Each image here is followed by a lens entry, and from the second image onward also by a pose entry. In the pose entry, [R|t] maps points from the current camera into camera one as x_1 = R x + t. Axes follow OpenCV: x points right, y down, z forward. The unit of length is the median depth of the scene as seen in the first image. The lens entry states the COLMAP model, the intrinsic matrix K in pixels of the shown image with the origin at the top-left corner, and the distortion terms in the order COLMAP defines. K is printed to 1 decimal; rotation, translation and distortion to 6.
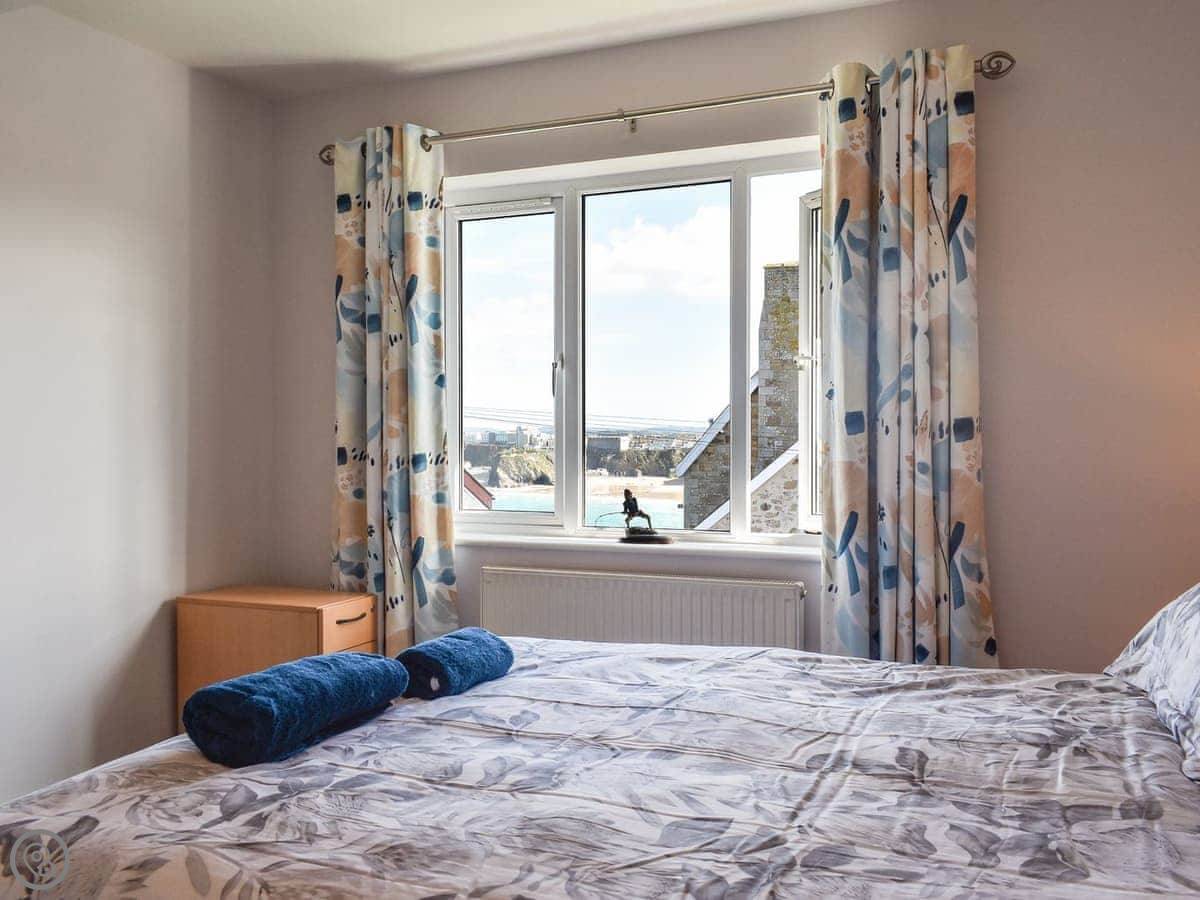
lens RADIAL K [[1042.4, 0, 623.0], [0, 1042.4, 454.6], [0, 0, 1]] dist [0.005093, -0.000617]
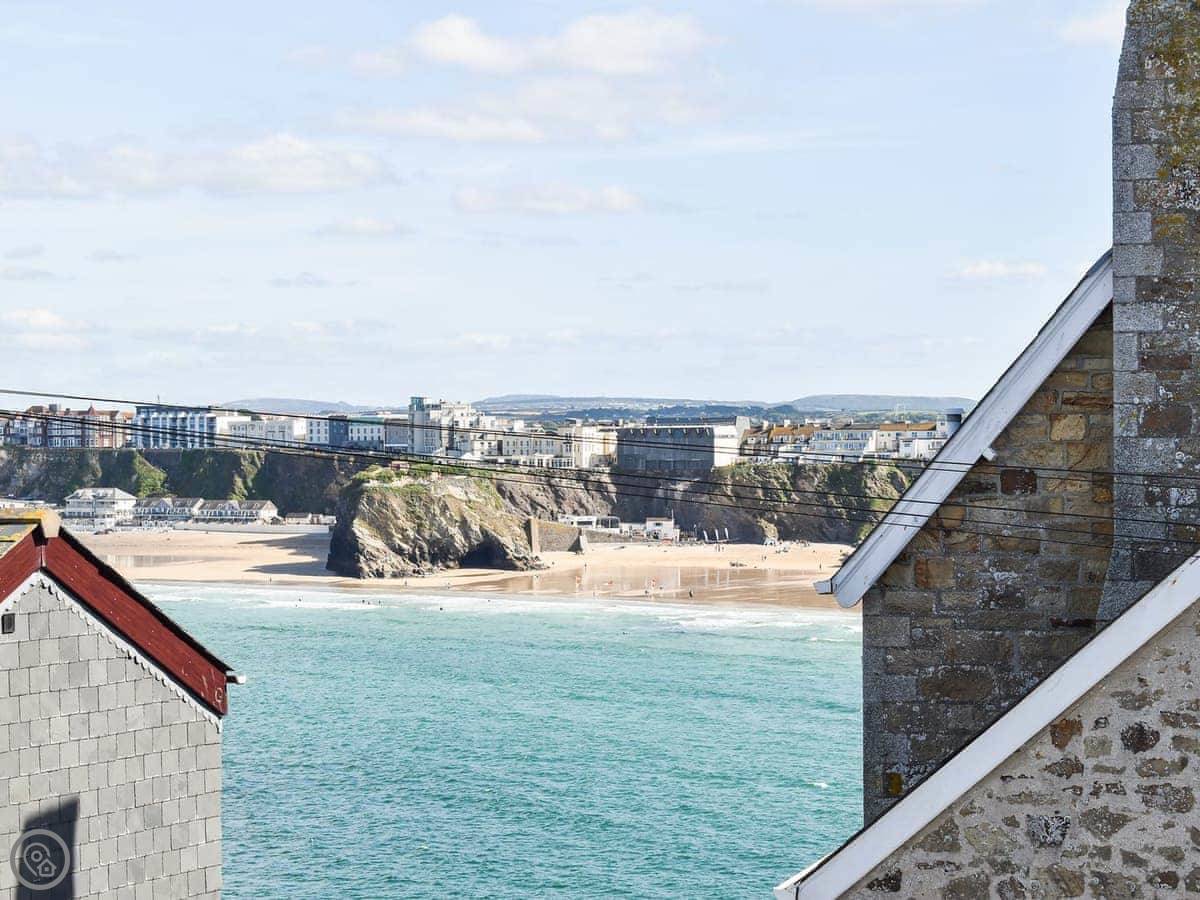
lens RADIAL K [[3000.7, 0, 653.2], [0, 3000.7, 447.7], [0, 0, 1]] dist [0.013123, 0.518995]
pose [[0.999650, -0.006748, -0.025583, 0.173628], [0.006548, 0.999948, -0.007868, -0.148230], [0.025635, 0.007698, 0.999642, 1.201505]]
